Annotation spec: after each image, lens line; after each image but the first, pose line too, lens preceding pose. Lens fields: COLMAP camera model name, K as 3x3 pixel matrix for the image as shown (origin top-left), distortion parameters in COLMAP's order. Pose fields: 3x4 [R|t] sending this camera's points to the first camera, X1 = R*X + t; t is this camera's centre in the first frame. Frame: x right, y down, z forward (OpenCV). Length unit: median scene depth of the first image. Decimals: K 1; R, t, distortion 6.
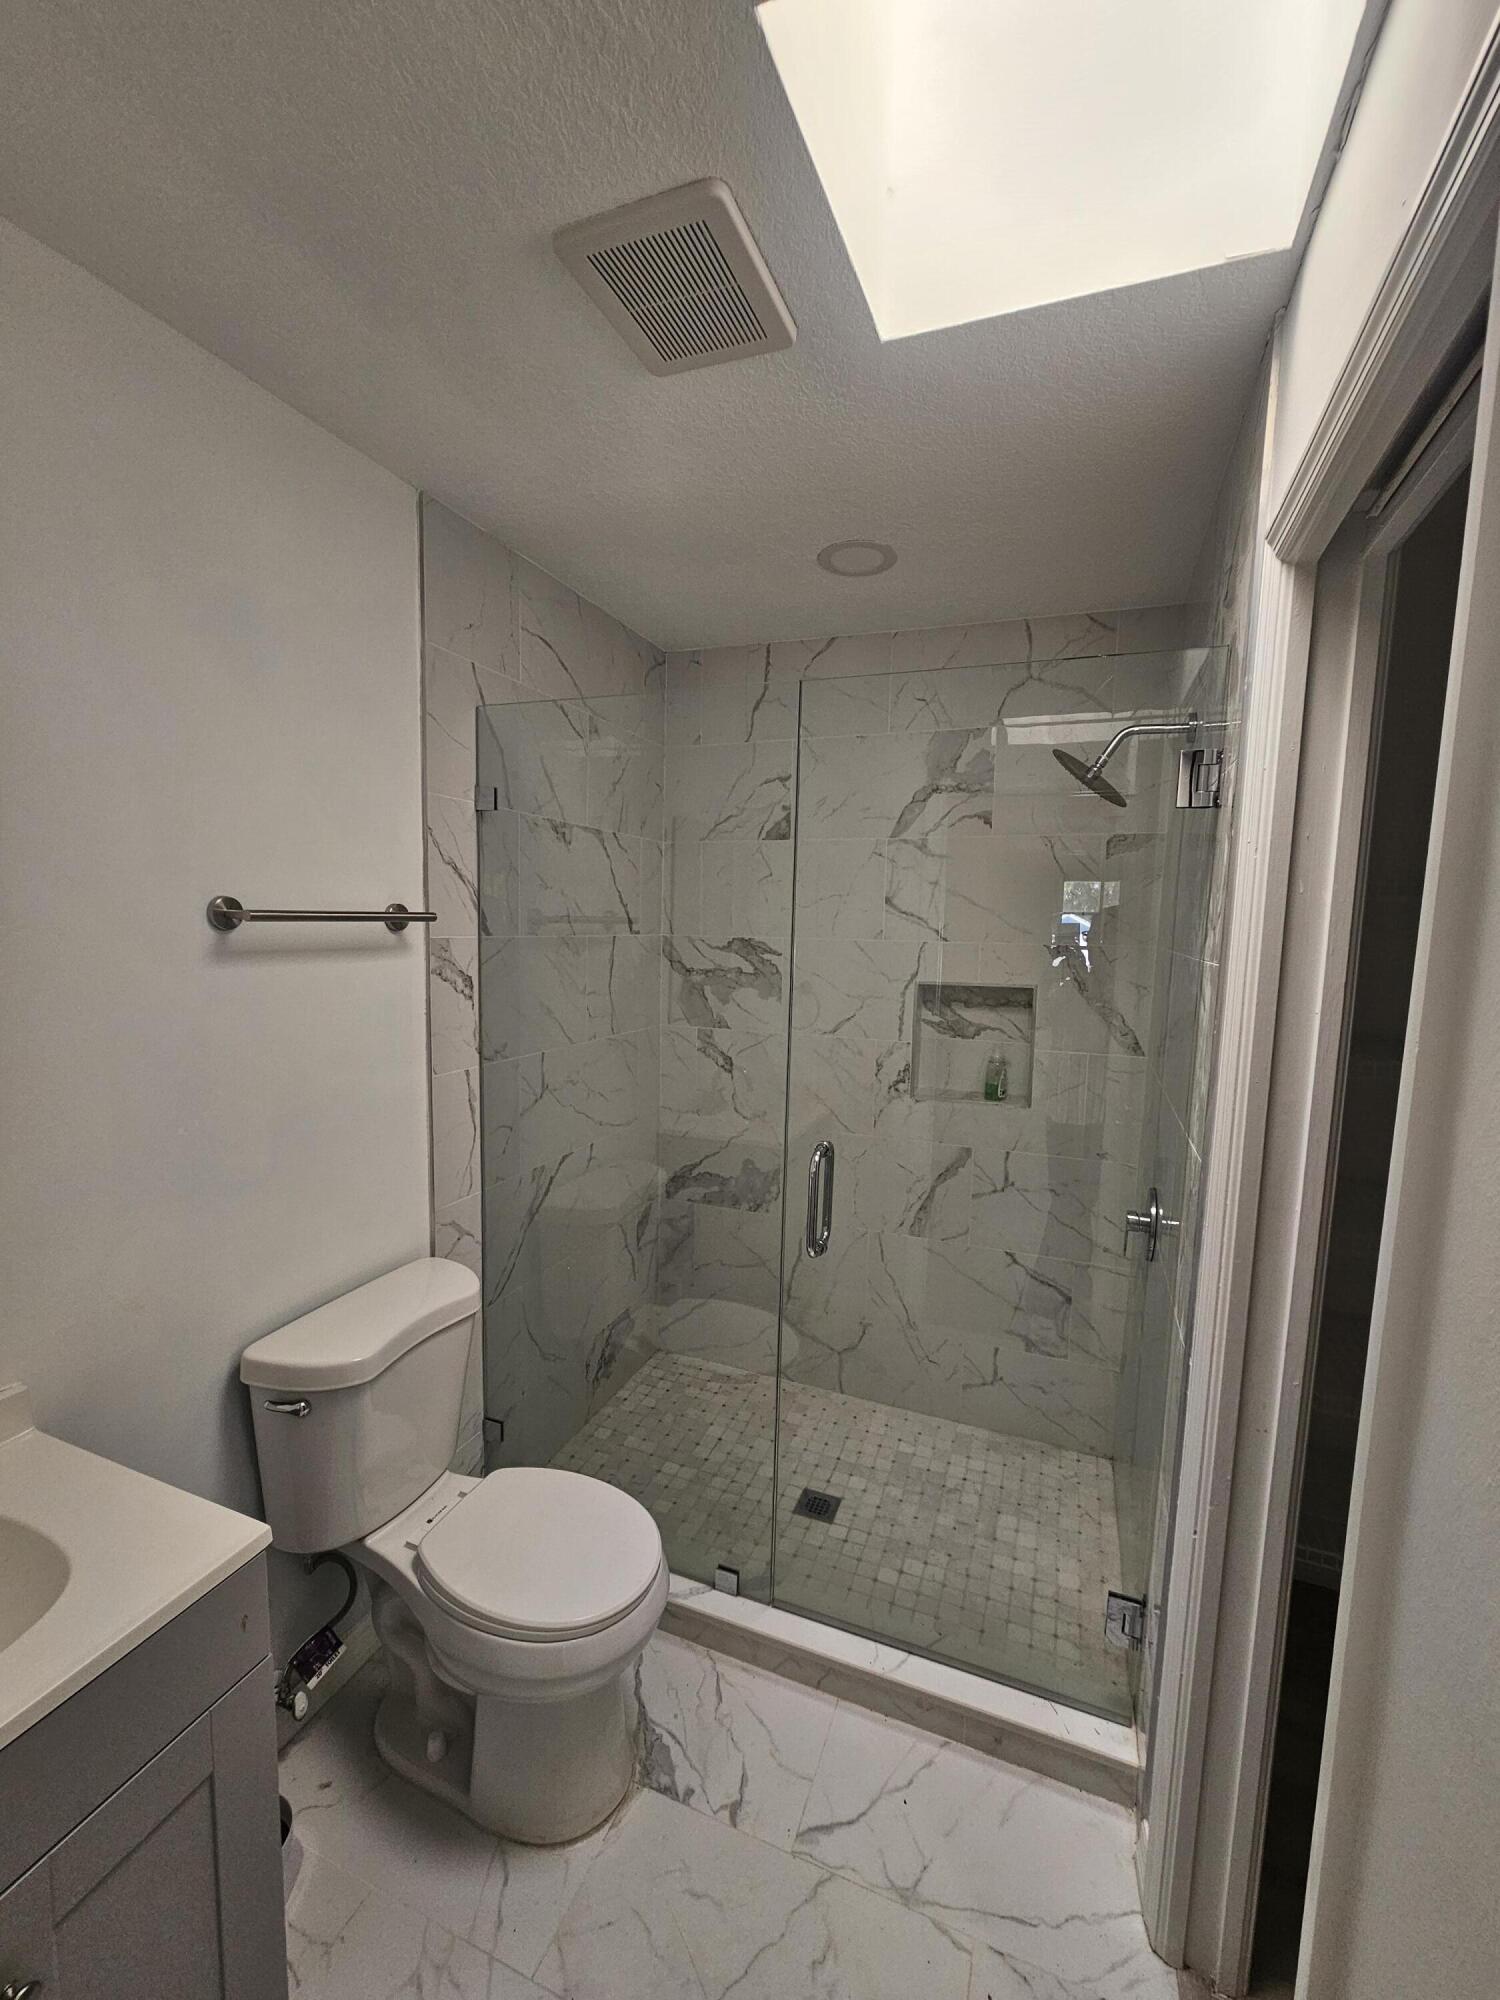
lens RADIAL K [[810.9, 0, 756.6], [0, 810.9, 1008.8], [0, 0, 1]] dist [-0.001017, -0.000036]
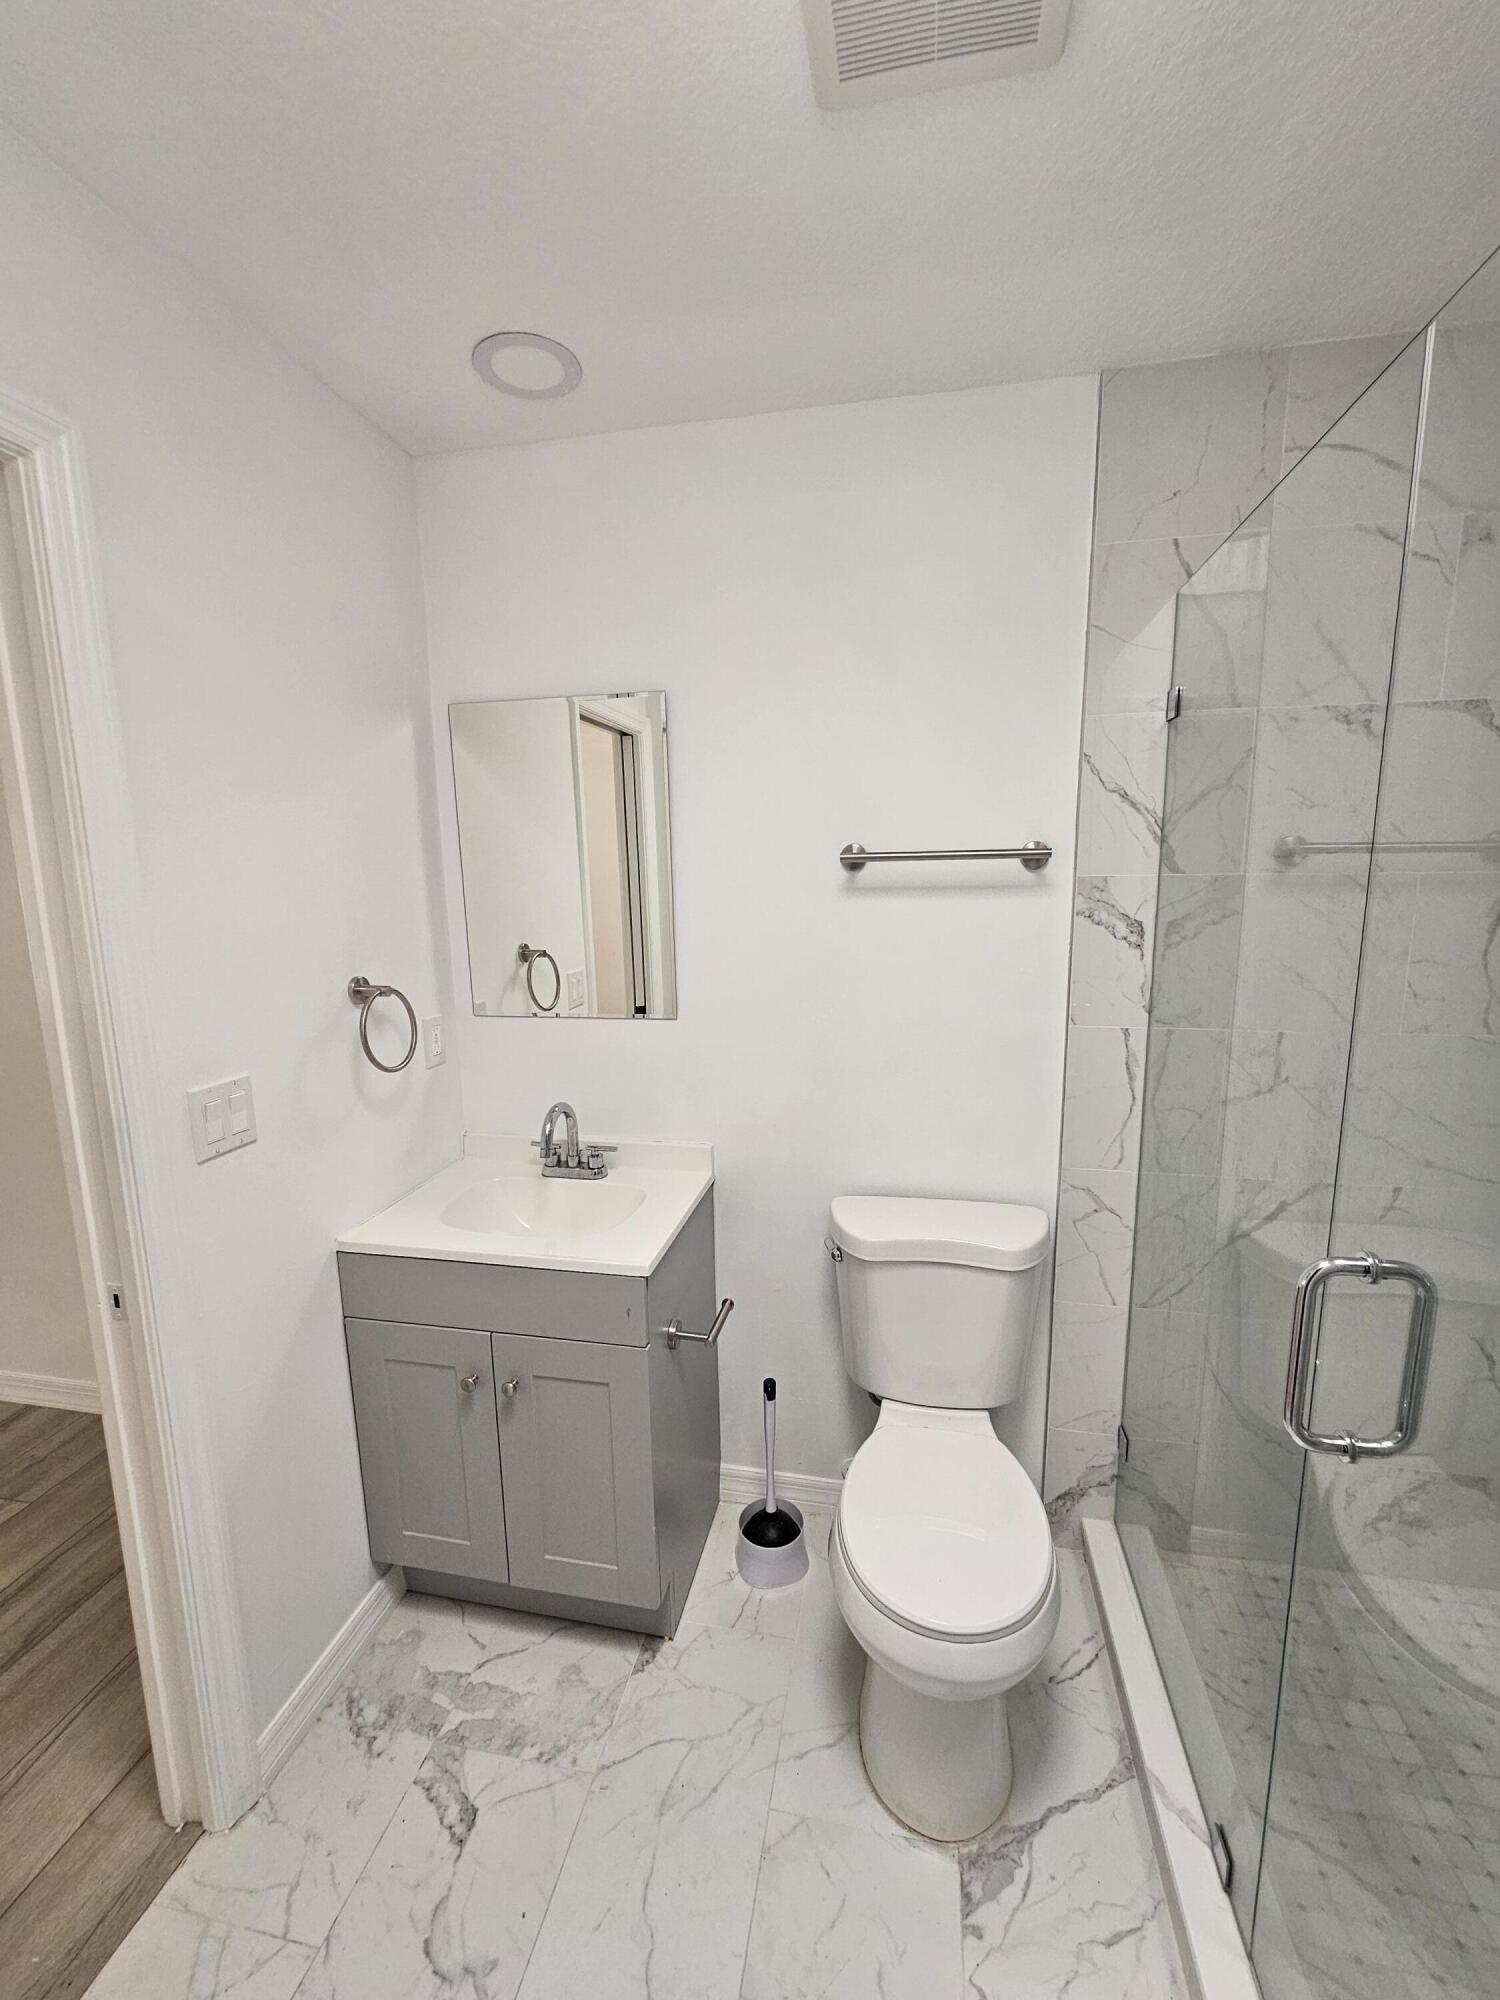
lens RADIAL K [[813.5, 0, 761.0], [0, 813.5, 1005.4], [0, 0, 1]] dist [-0.000902, 0.000167]
pose [[0.185422, 0.130812, -0.973913, 0.423284], [-0.090059, 0.989191, 0.115718, -0.015443], [0.978523, 0.066253, 0.195199, 0.442841]]
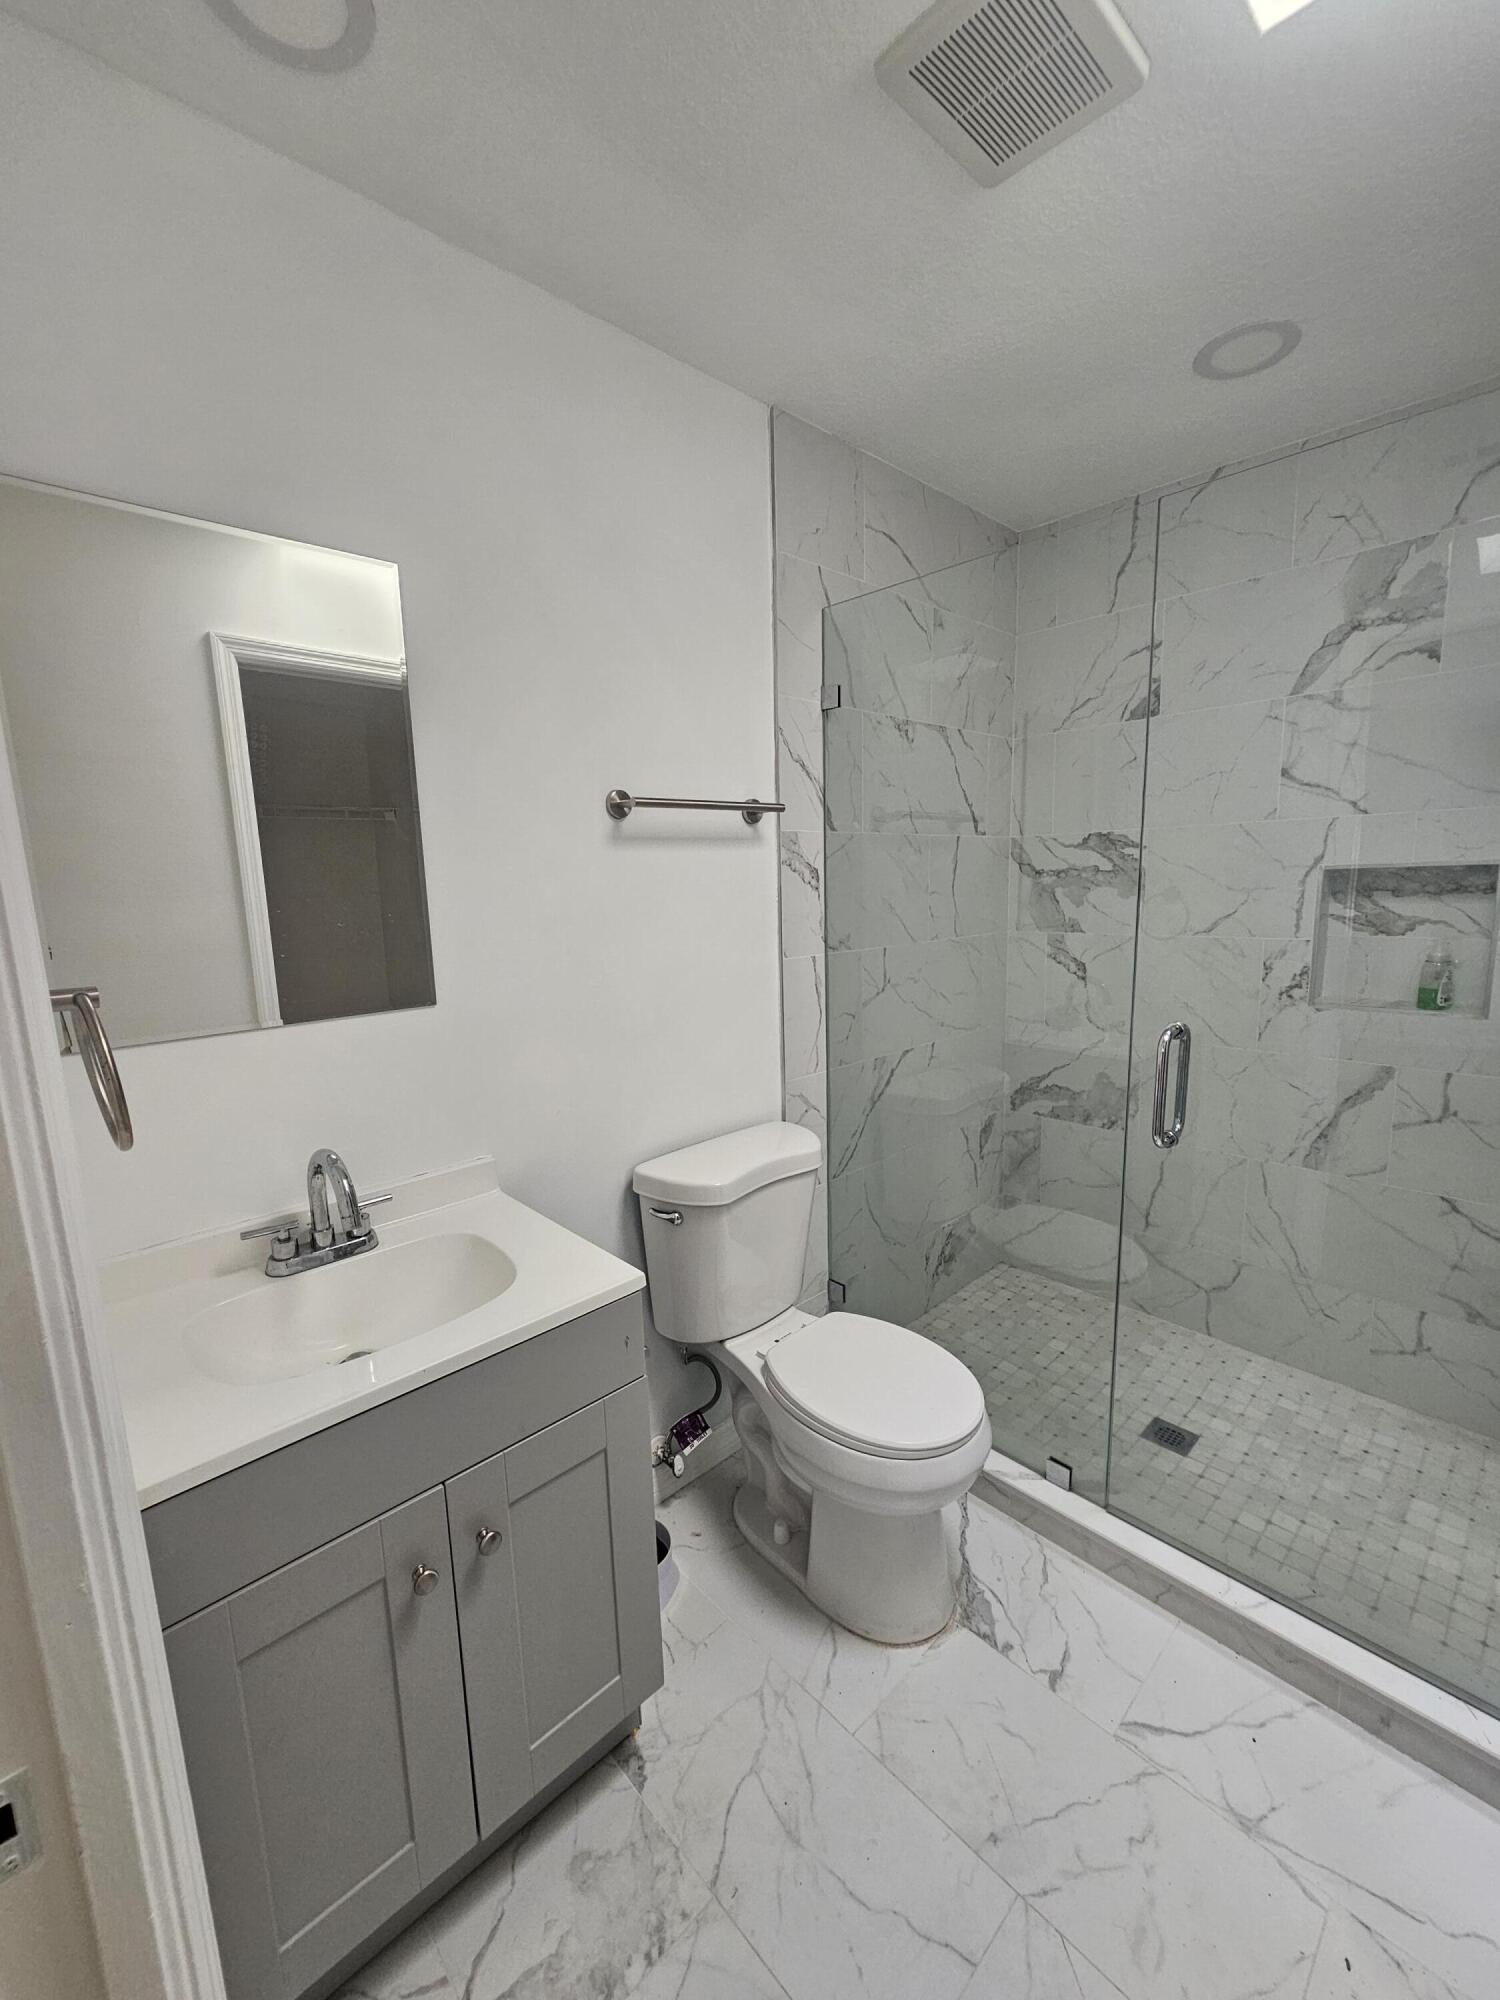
lens RADIAL K [[813.5, 0, 761.0], [0, 813.5, 1005.4], [0, 0, 1]] dist [-0.000902, 0.000167]
pose [[0.906661, 0.021419, -0.421317, 0.037543], [0.000637, 0.998640, 0.052140, 0.084202], [0.421860, -0.047542, 0.905413, -0.014603]]
